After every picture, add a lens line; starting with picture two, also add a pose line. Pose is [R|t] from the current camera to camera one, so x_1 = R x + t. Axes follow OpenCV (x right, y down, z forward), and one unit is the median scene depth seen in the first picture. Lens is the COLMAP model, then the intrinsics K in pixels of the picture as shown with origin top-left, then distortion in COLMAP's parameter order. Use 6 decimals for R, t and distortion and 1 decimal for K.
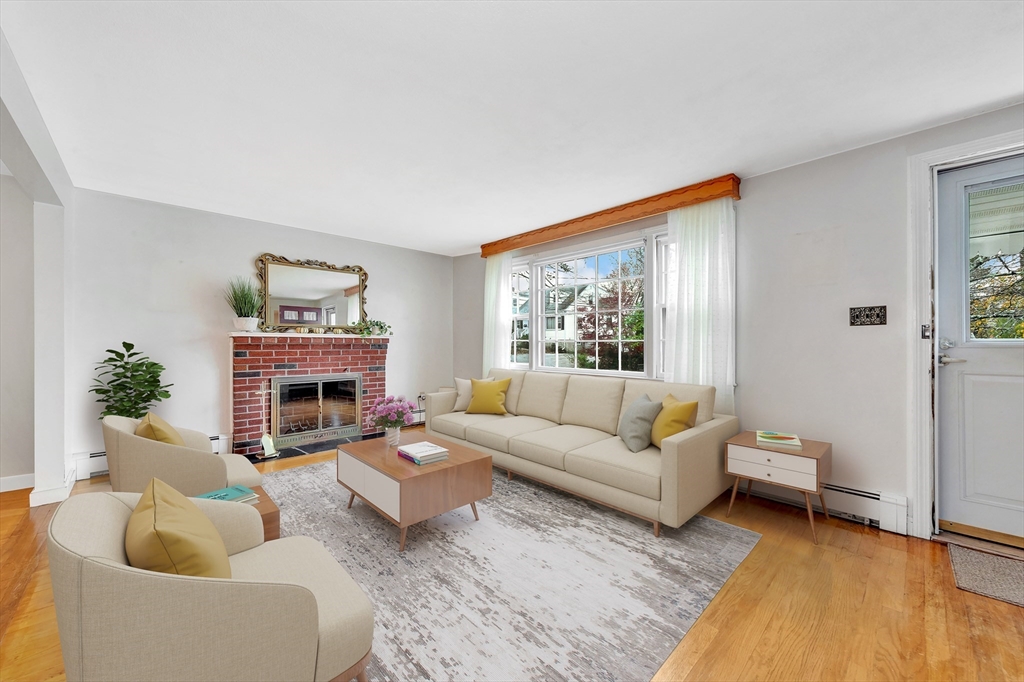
lens RADIAL K [[353.6, 0, 517.2], [0, 353.6, 337.2], [0, 0, 1]] dist [0.005598, 0.000019]
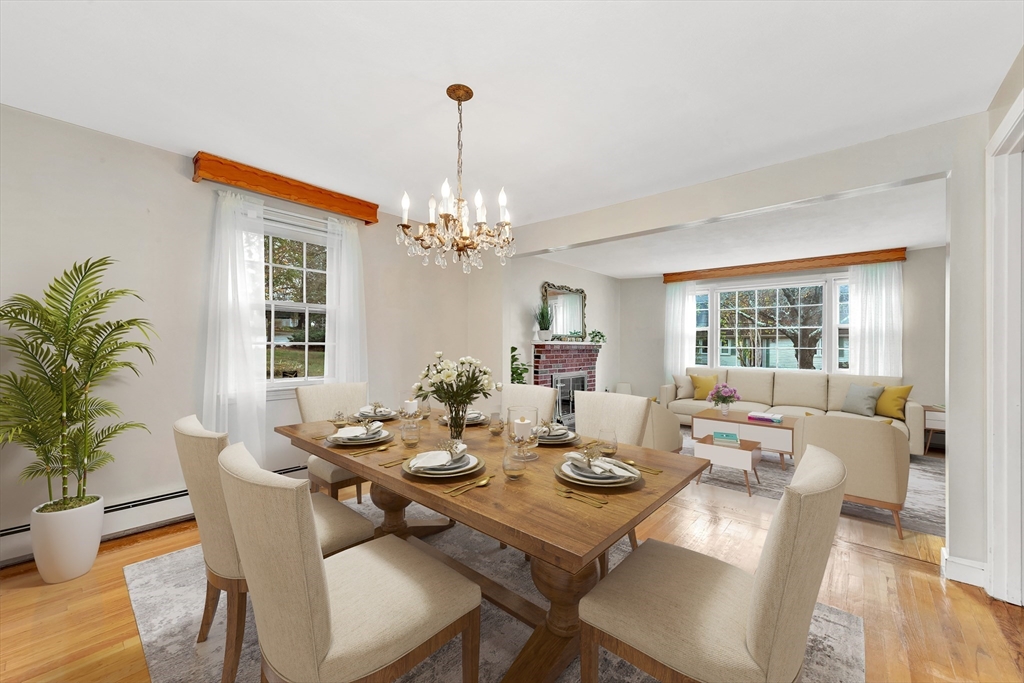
lens RADIAL K [[385.0, 0, 488.0], [0, 385.0, 317.9], [0, 0, 1]] dist [0.002280, 0.000051]
pose [[0.997649, 0.008811, 0.067969, -1.100268], [-0.005252, 0.998614, -0.052360, -0.024679], [-0.068336, 0.051880, 0.996312, -0.484896]]
